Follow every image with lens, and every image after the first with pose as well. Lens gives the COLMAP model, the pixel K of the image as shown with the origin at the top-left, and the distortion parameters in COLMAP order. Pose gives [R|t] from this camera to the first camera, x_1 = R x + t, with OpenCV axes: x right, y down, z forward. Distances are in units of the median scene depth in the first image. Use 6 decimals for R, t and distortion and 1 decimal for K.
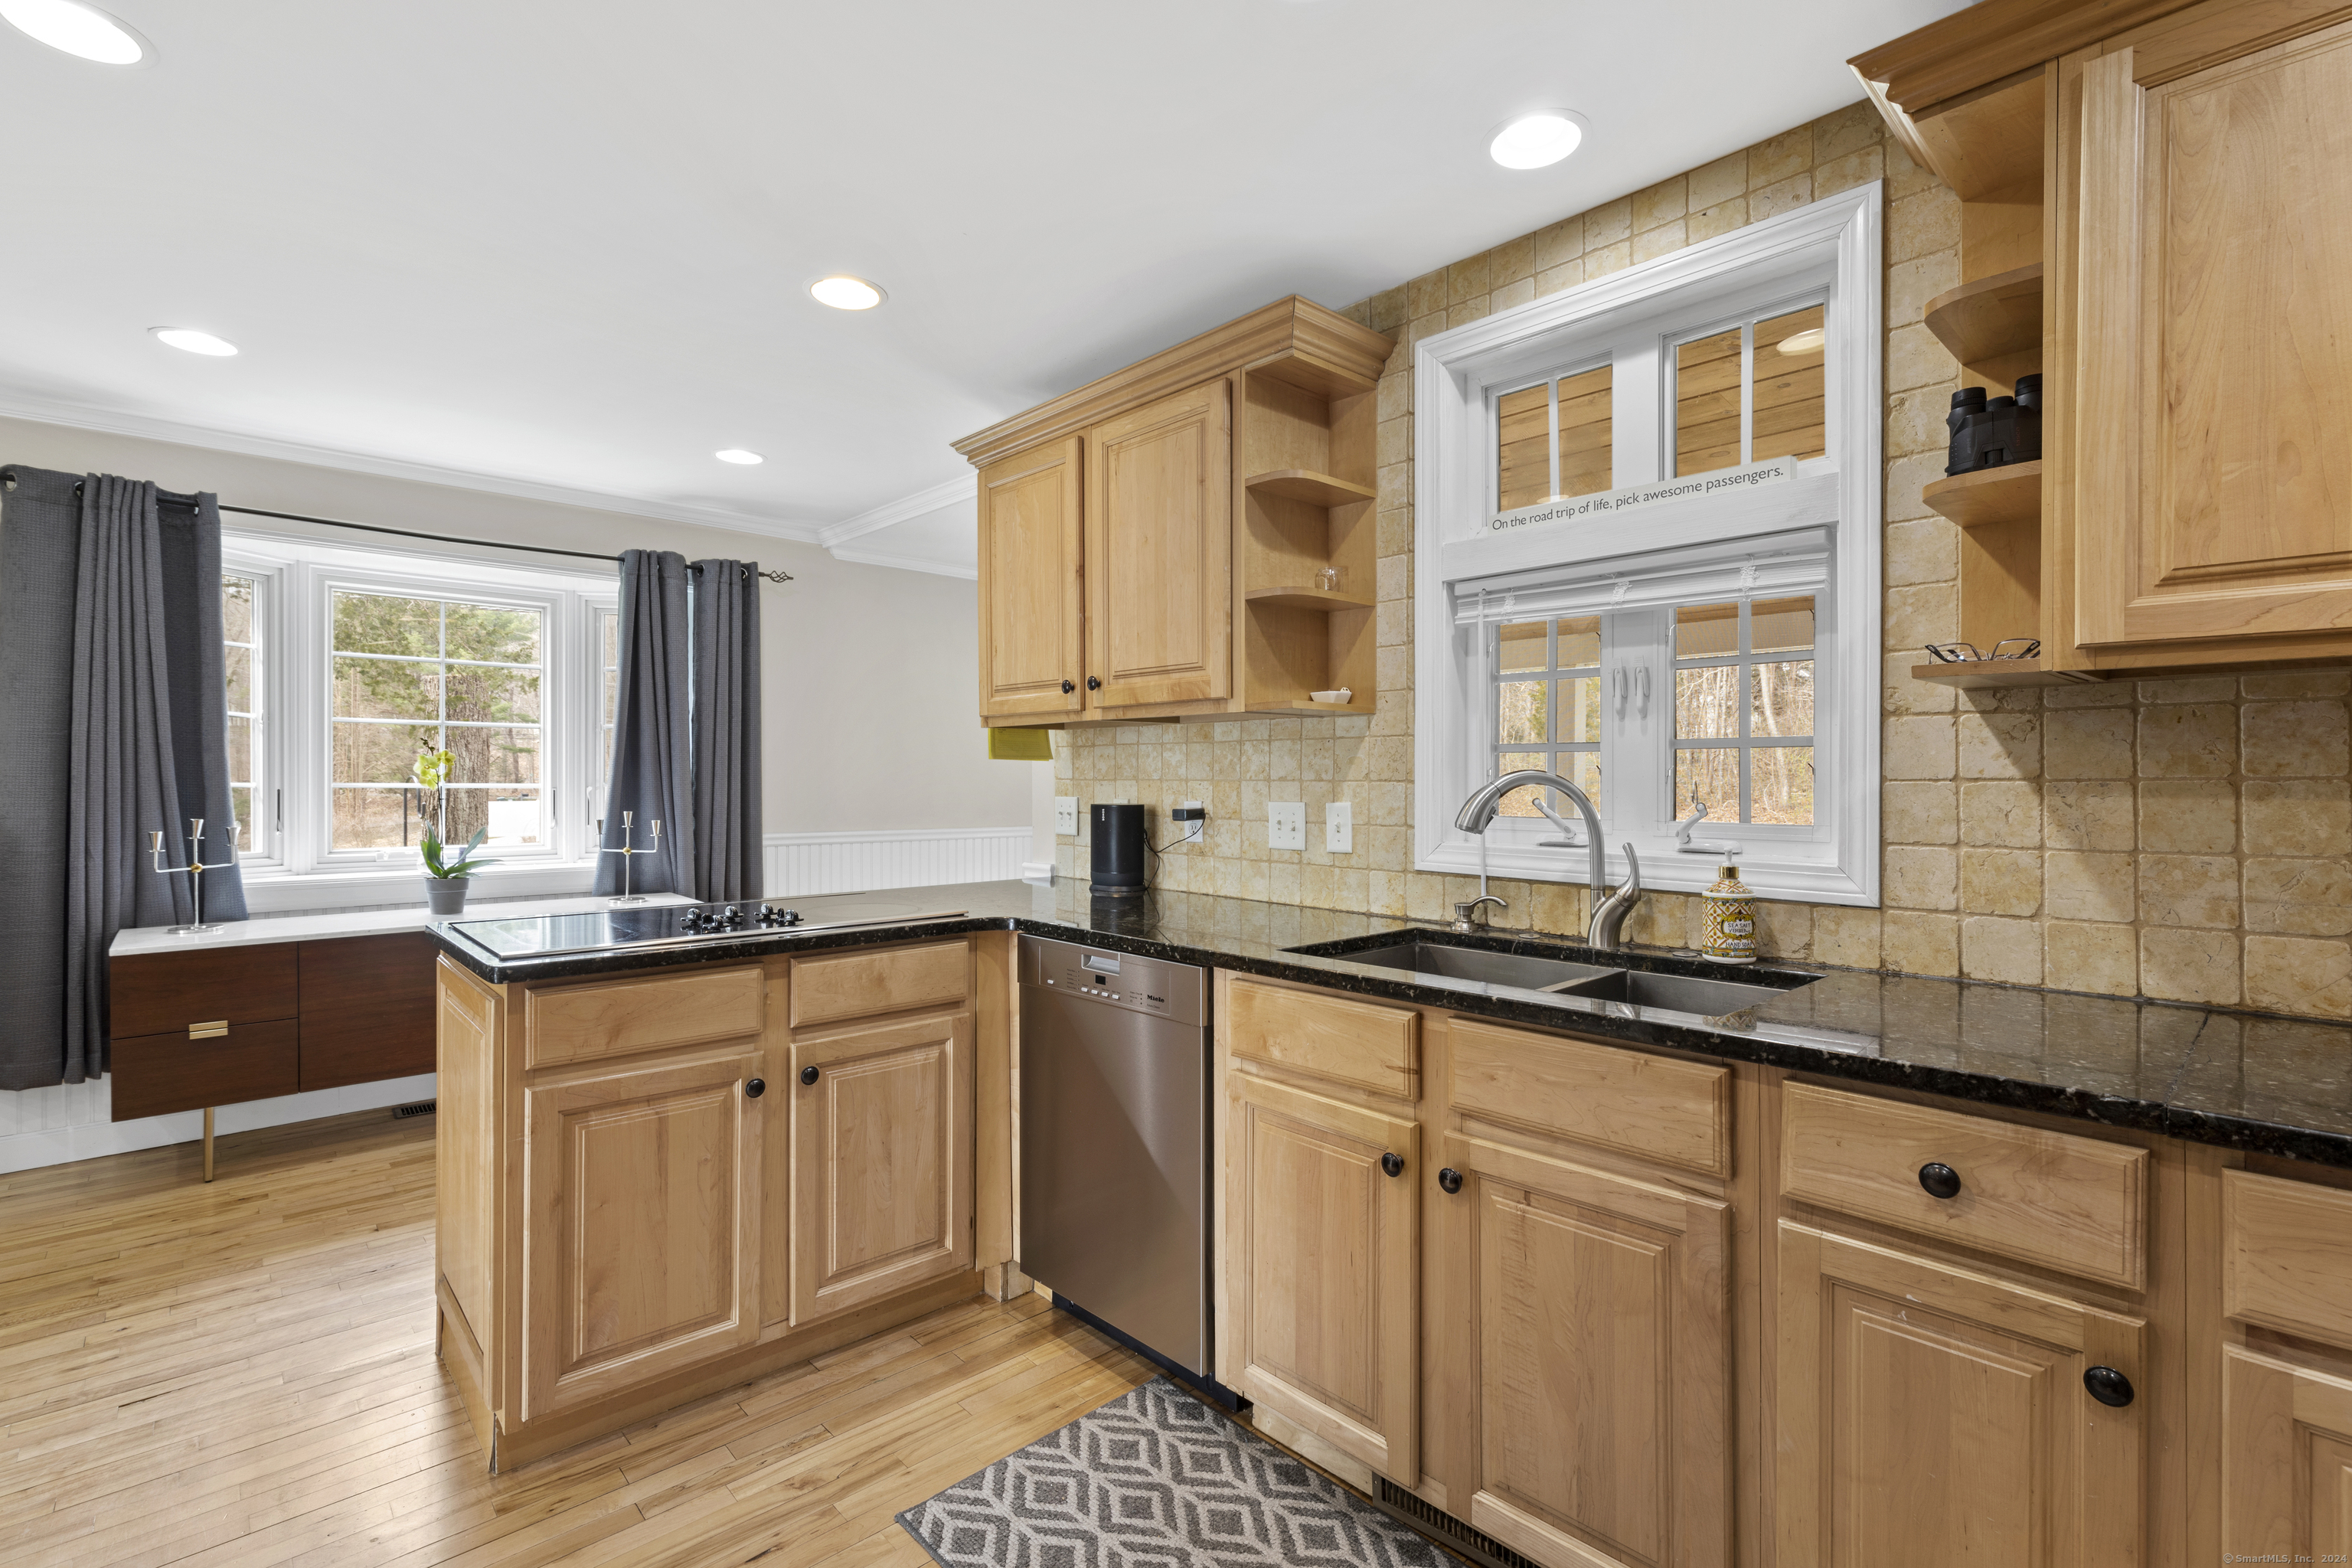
lens RADIAL K [[1073.4, 0, 1180.6], [0, 1073.4, 776.4], [0, 0, 1]] dist [0.001208, -0.000114]
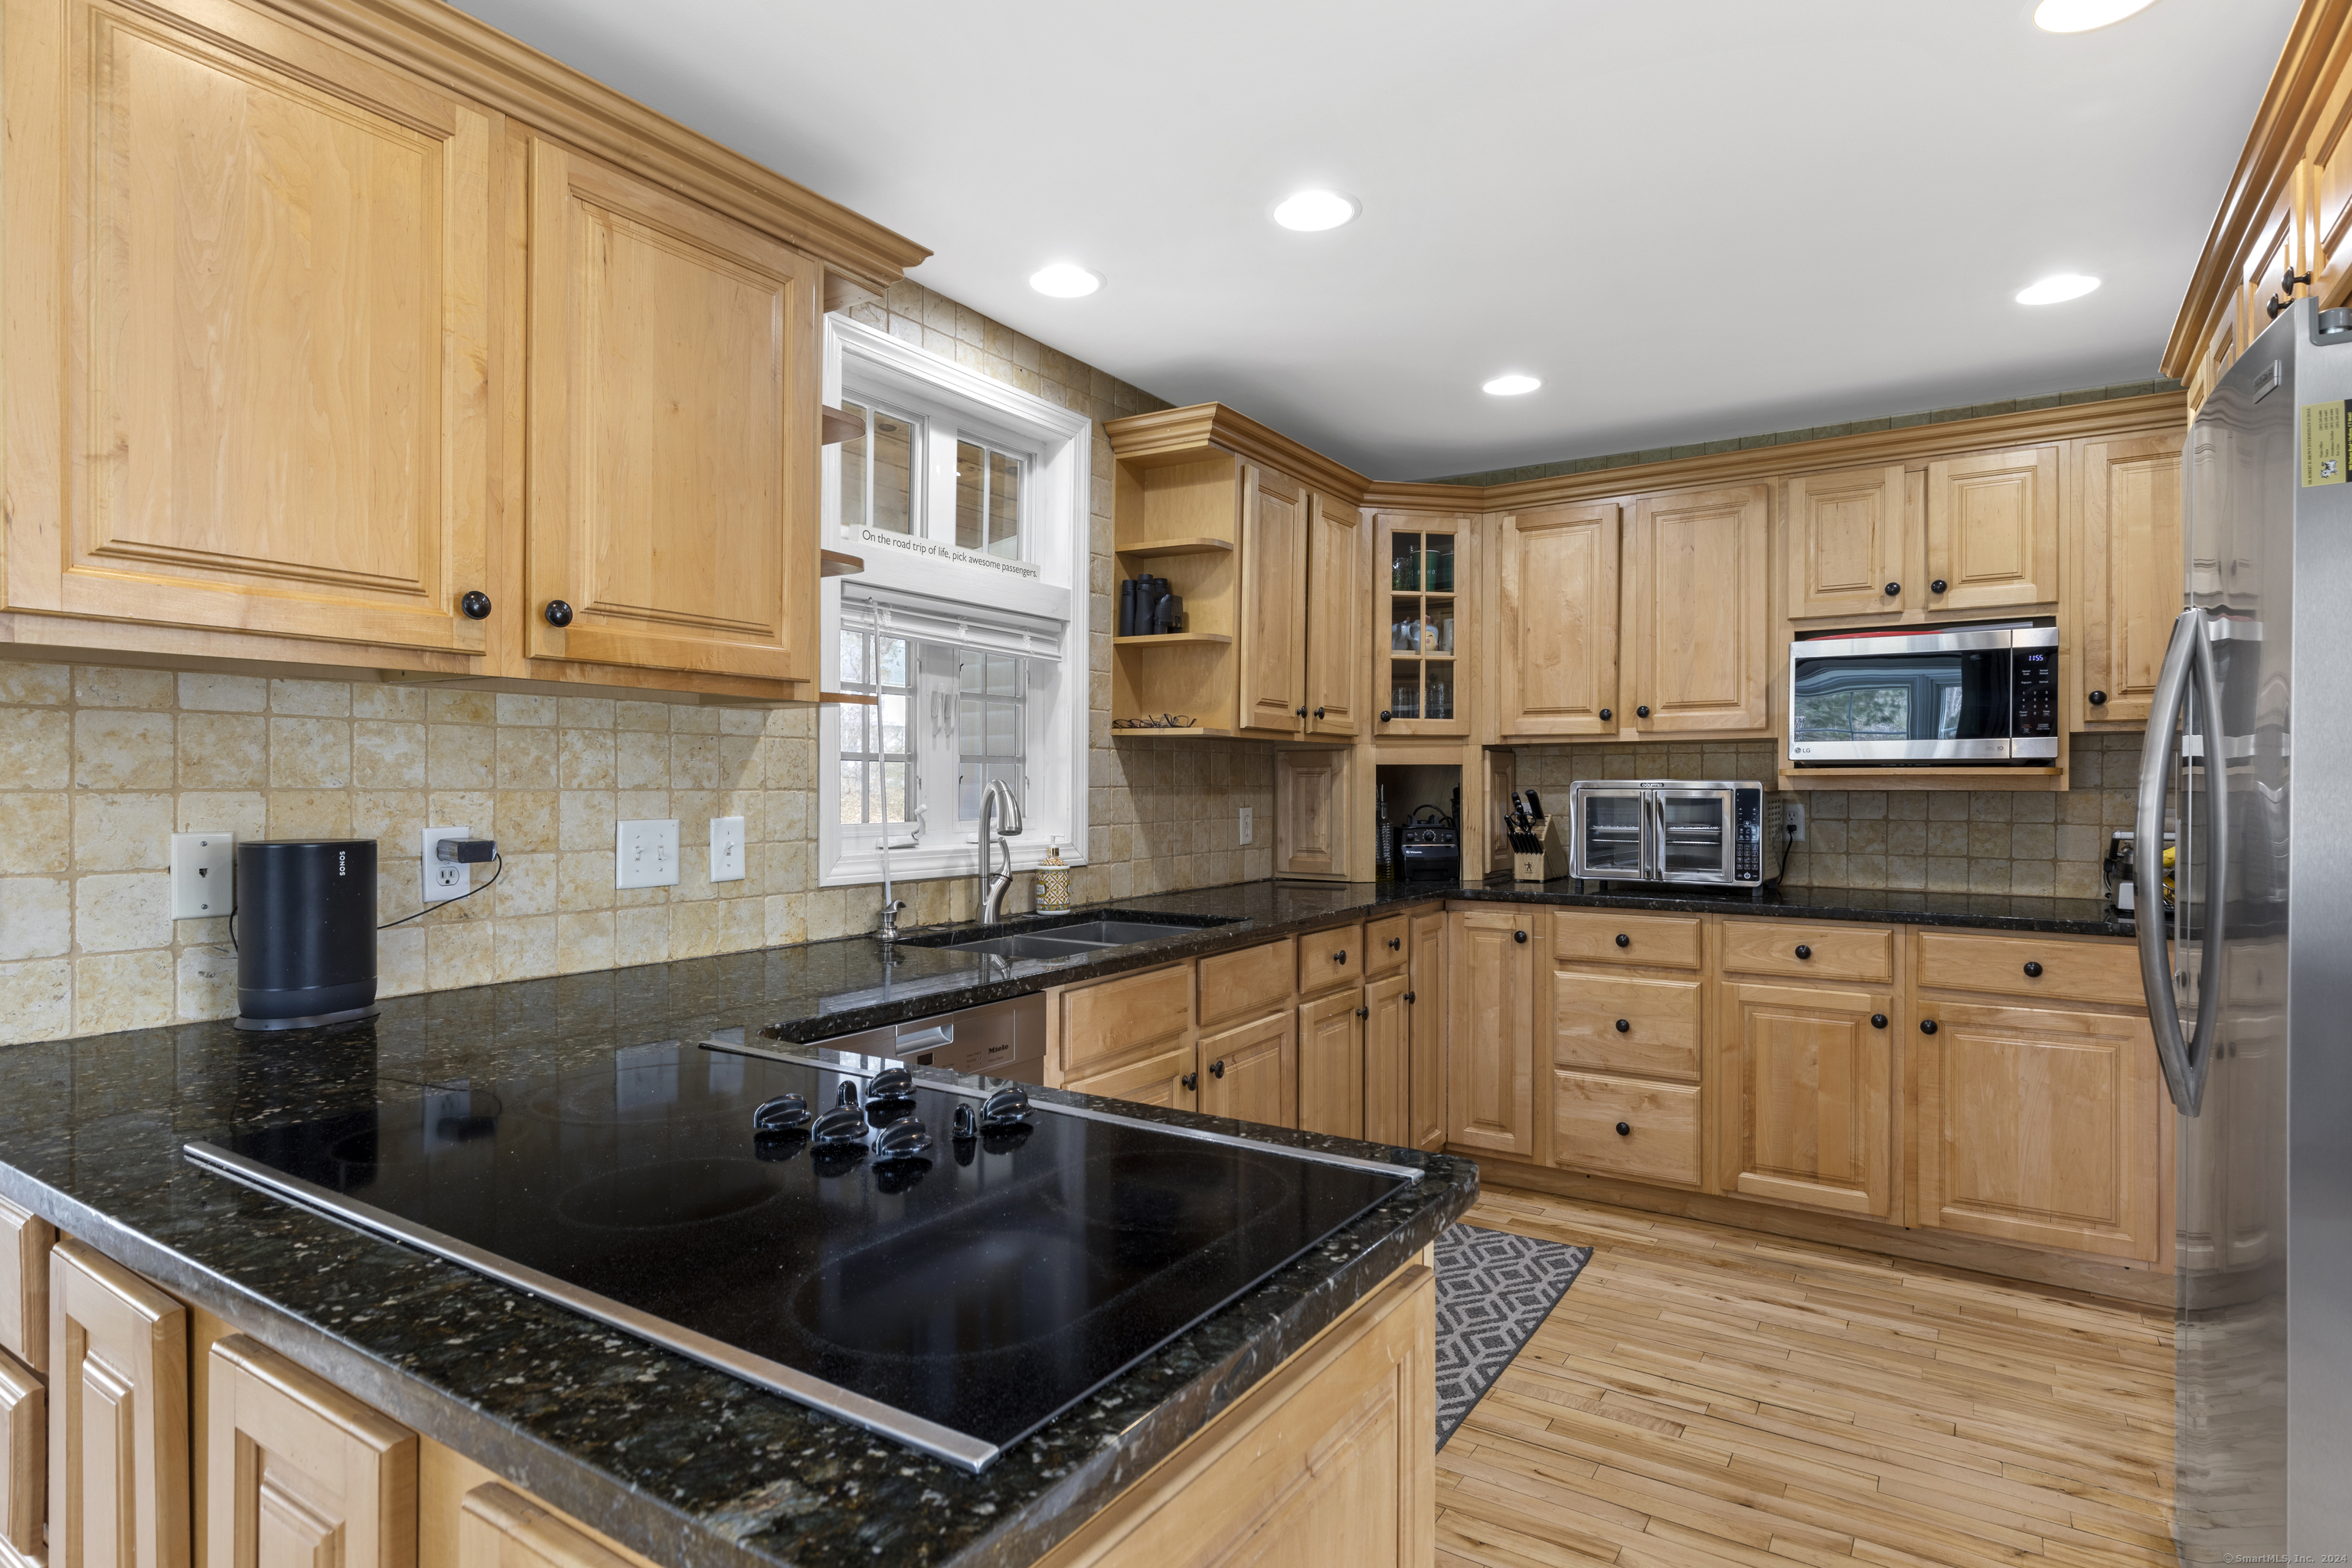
lens RADIAL K [[1254.7, 0, 1190.9], [0, 1254.7, 799.8], [0, 0, 1]] dist [-0.002943, 0.000089]
pose [[-0.265769, -0.013354, 0.963944, -0.860422], [-0.003258, 0.999911, 0.012954, -0.001512], [-0.964031, 0.000302, -0.265789, 0.946188]]
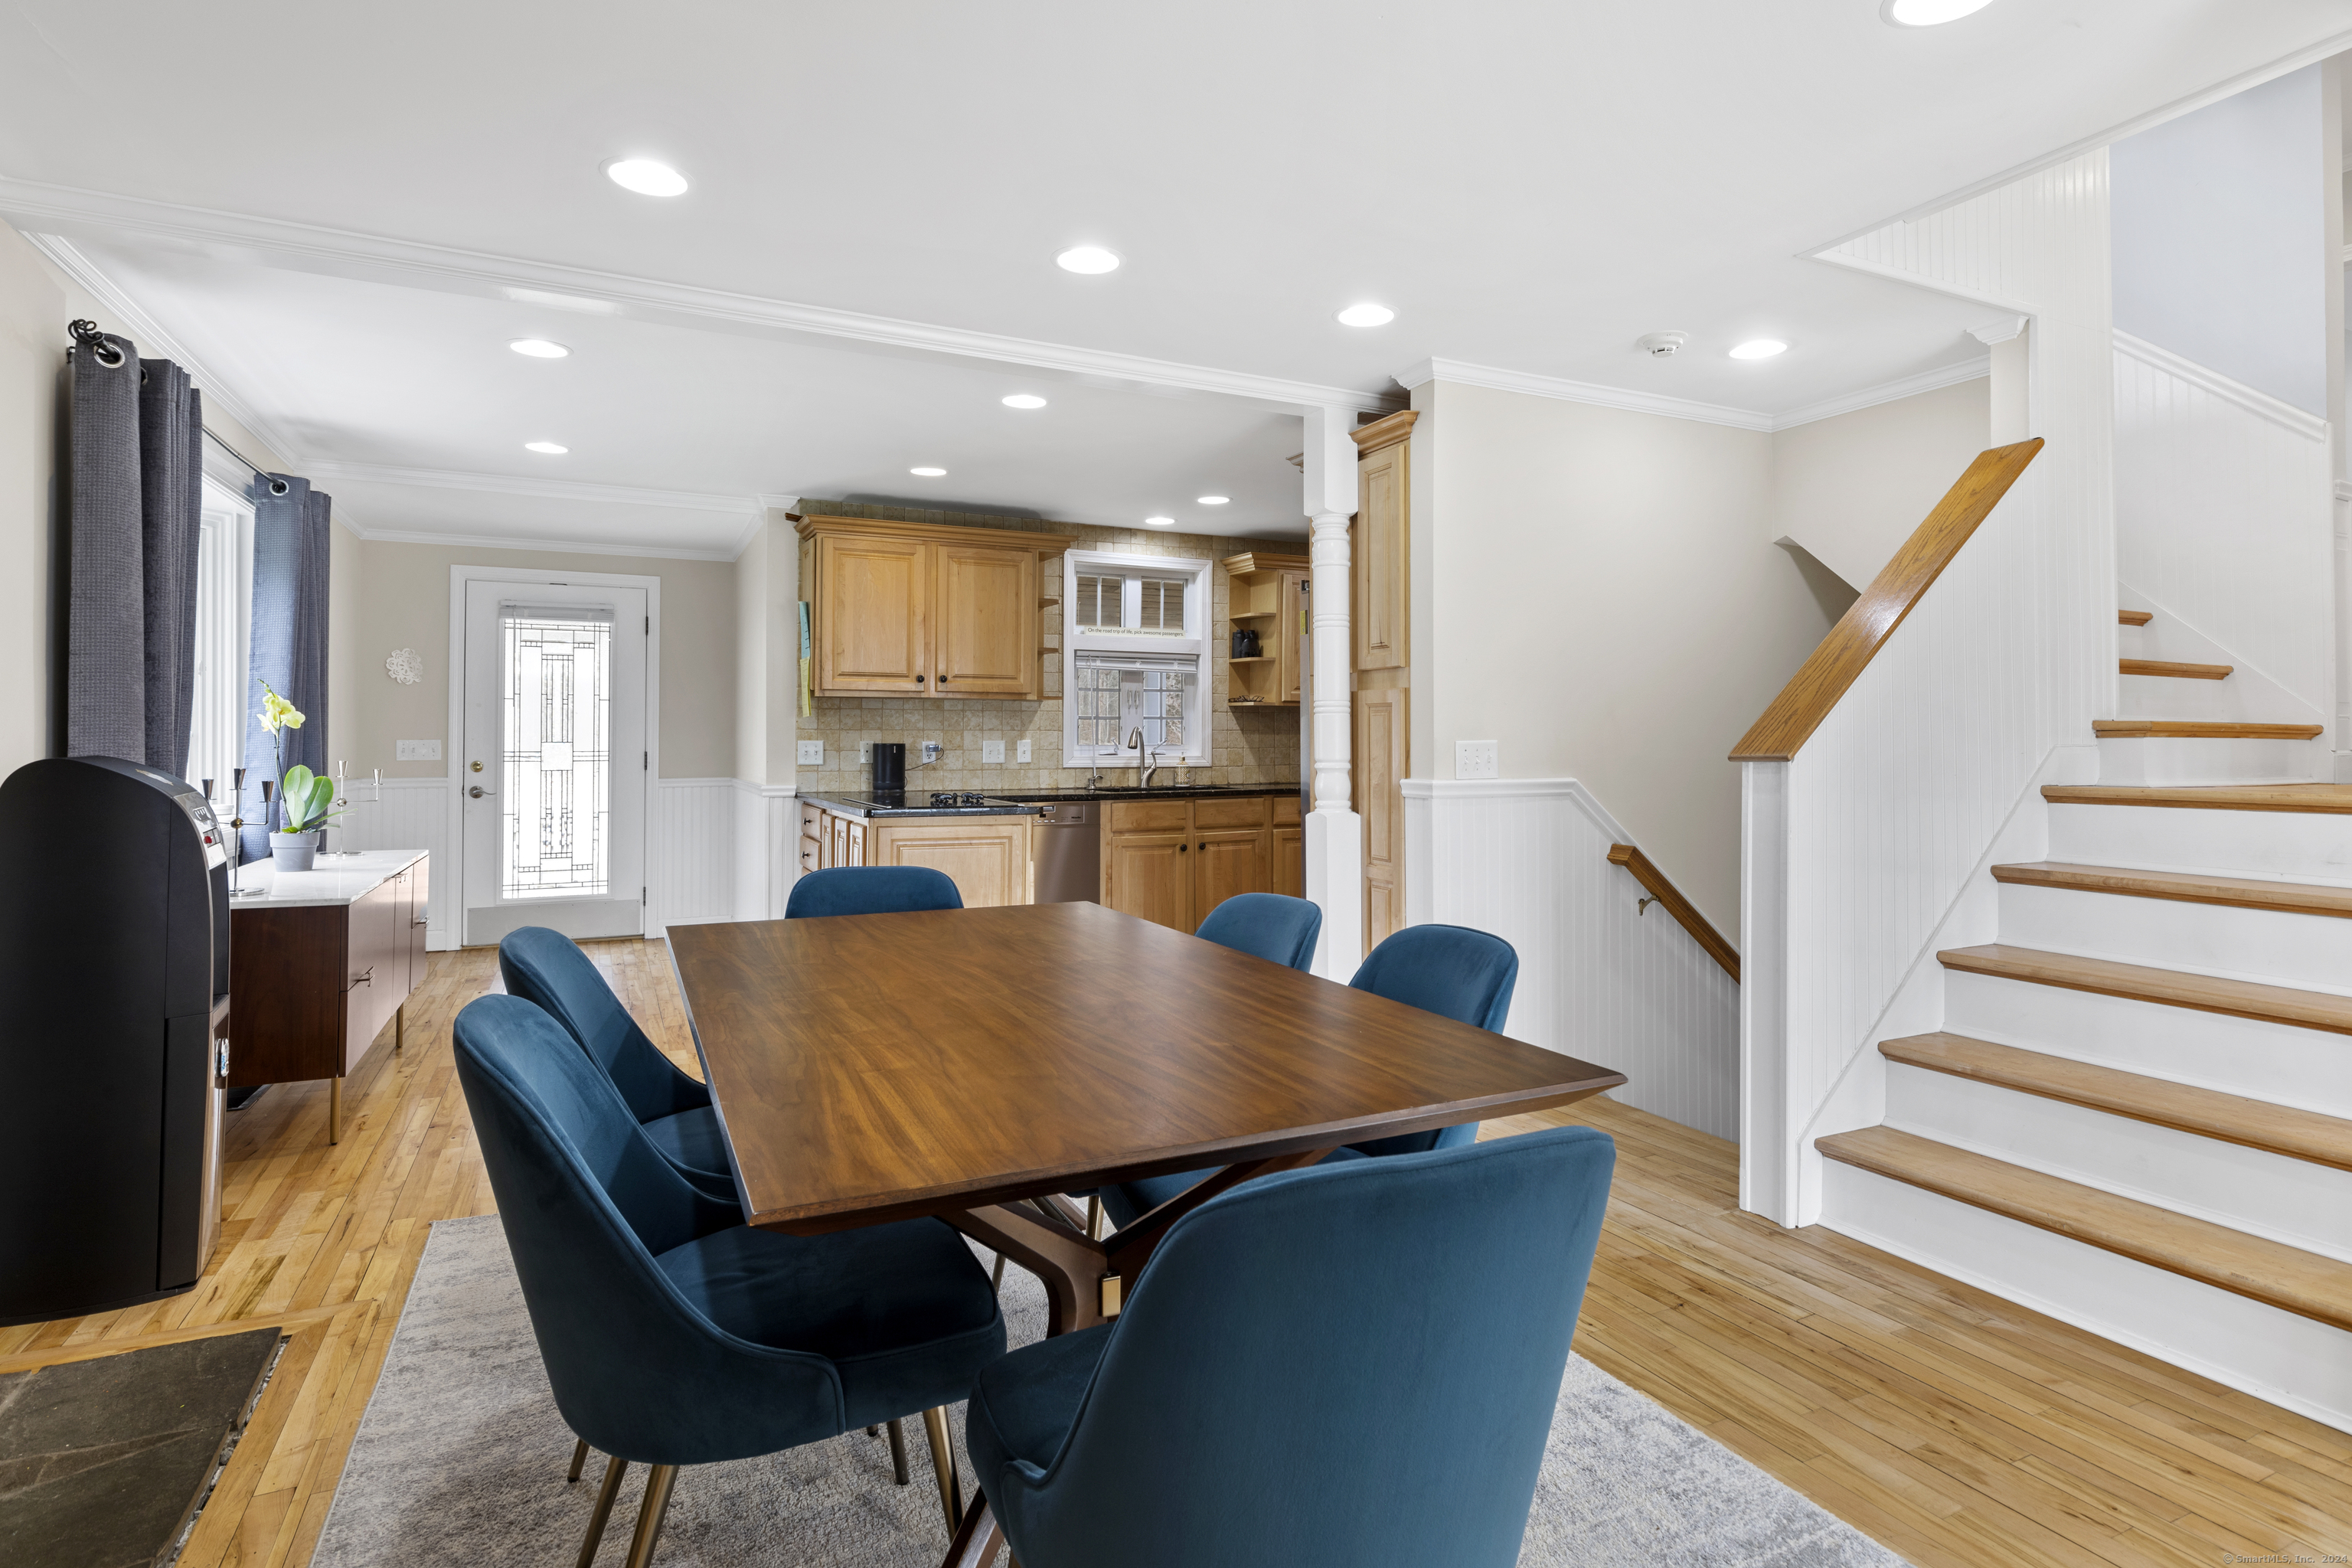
lens RADIAL K [[1209.3, 0, 1160.9], [0, 1209.3, 713.3], [0, 0, 1]] dist [0.000876, -0.000196]
pose [[0.290368, 0.021348, 0.956677, -2.235915], [0.001036, 0.999744, -0.022624, 0.026197], [-0.956914, 0.007560, 0.290272, 0.002987]]
